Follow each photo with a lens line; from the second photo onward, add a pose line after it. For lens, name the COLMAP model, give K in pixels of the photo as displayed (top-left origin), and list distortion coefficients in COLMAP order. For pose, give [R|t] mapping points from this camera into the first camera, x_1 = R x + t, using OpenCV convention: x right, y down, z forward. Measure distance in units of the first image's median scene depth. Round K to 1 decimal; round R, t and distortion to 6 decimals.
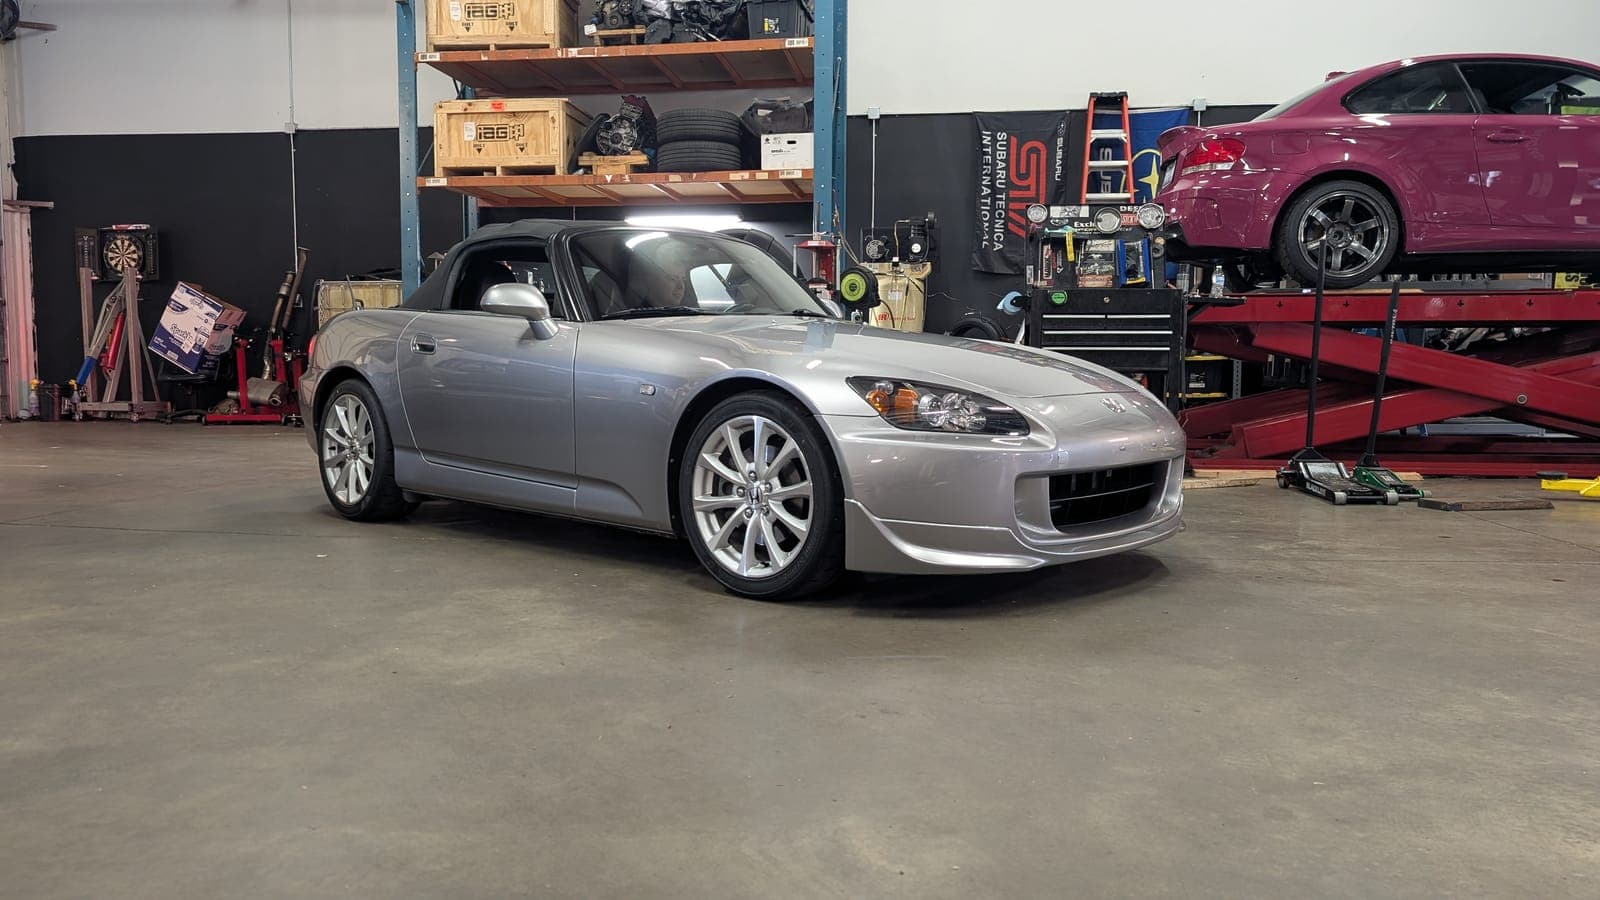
lens RADIAL K [[1172.7, 0, 784.3], [0, 1172.7, 438.4], [0, 0, 1]] dist [0.011199, -0.030499]
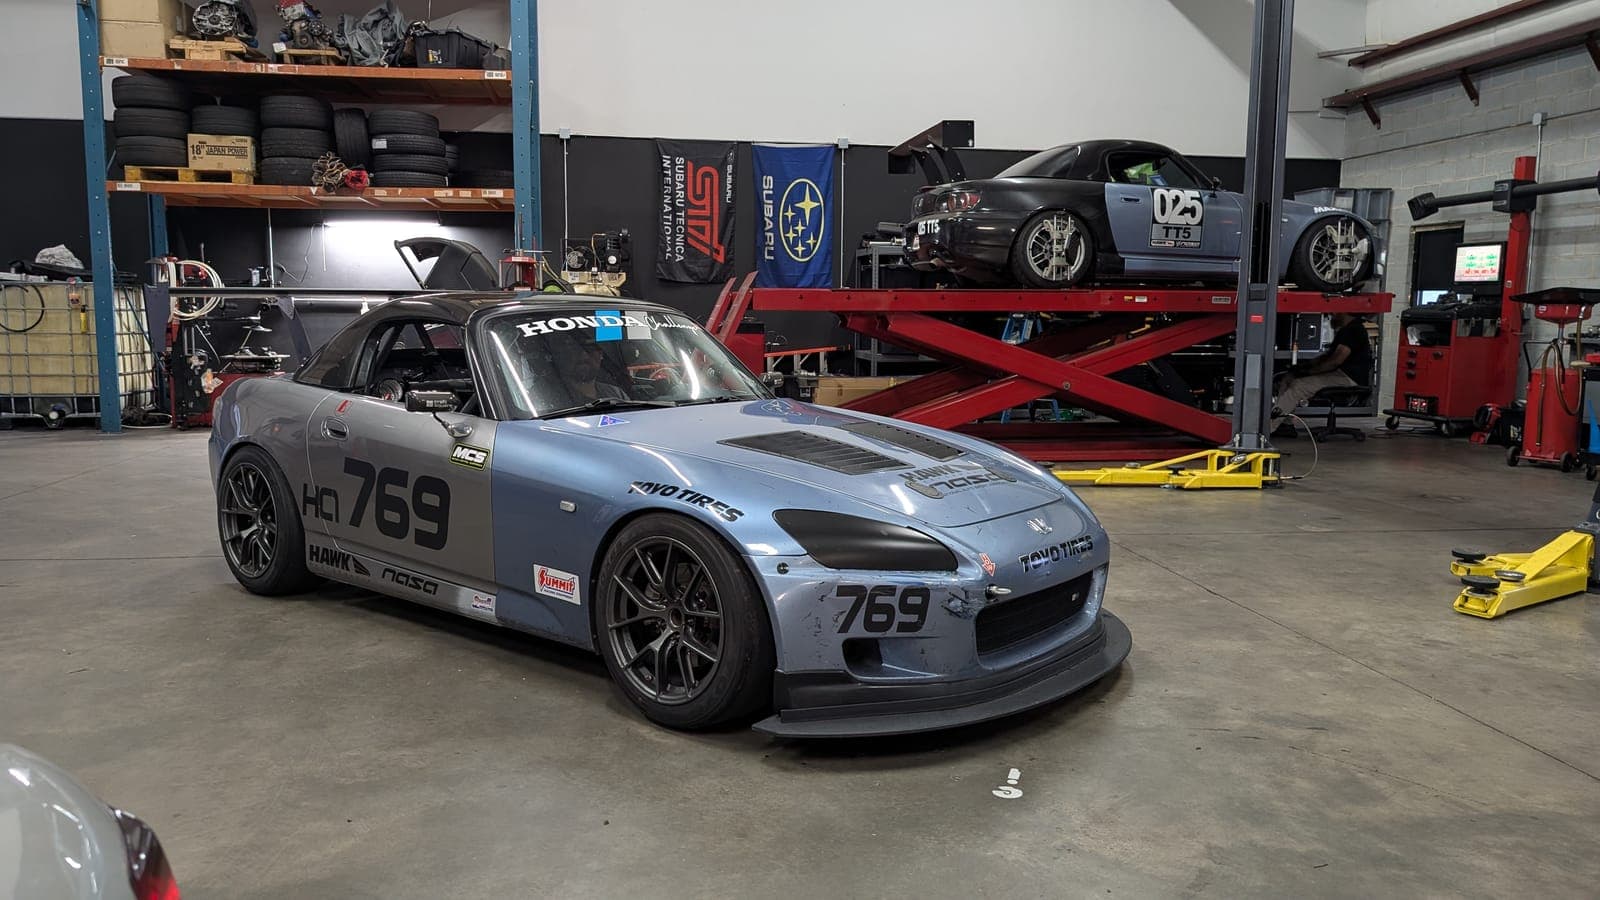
lens RADIAL K [[1173.1, 0, 819.2], [0, 1173.1, 456.2], [0, 0, 1]] dist [0.003089, -0.003098]
pose [[0.953841, -0.031569, 0.298647, -0.037596], [0.014285, 0.998103, 0.059882, -0.038179], [-0.299971, -0.052851, 0.952483, -0.152270]]
